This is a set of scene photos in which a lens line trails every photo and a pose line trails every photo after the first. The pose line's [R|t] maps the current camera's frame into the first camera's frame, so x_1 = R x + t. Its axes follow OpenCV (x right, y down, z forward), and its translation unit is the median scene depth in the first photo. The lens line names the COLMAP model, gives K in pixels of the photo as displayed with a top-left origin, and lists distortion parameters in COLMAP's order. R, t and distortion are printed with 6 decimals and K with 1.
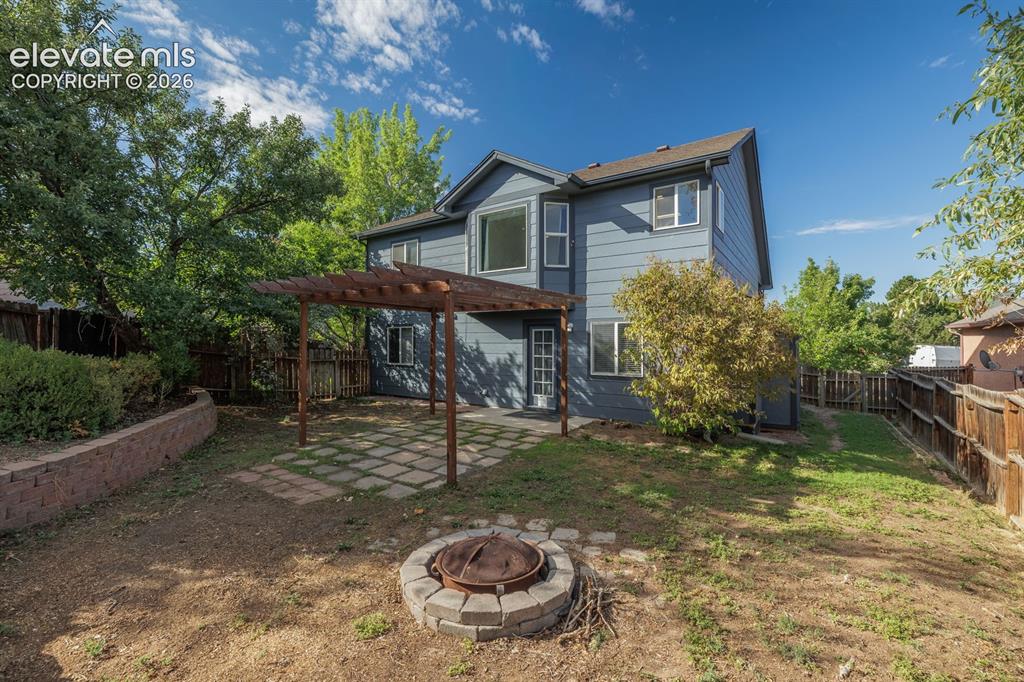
lens RADIAL K [[409.9, 0, 512.0], [0, 409.9, 341.0], [0, 0, 1]] dist [-0.000254, -0.000049]
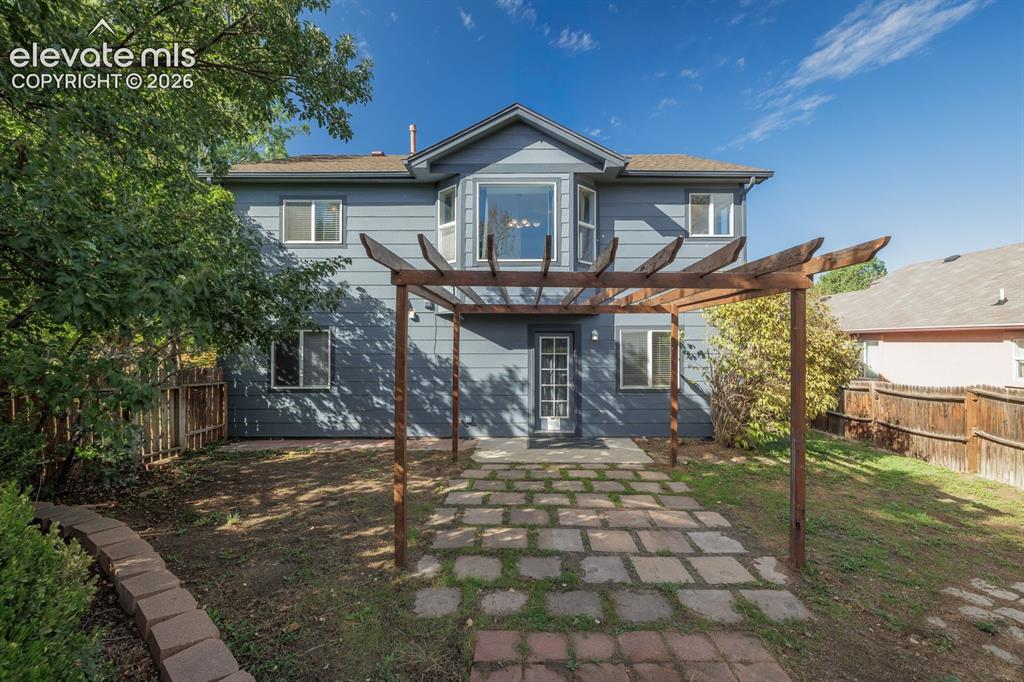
lens RADIAL K [[428.3, 0, 509.4], [0, 428.3, 340.7], [0, 0, 1]] dist [-0.002965, -0.000248]
pose [[0.833977, 0.003804, 0.551785, -0.488853], [0.003378, 0.999922, -0.011999, -0.011919], [-0.551788, 0.011871, 0.833900, 0.341284]]
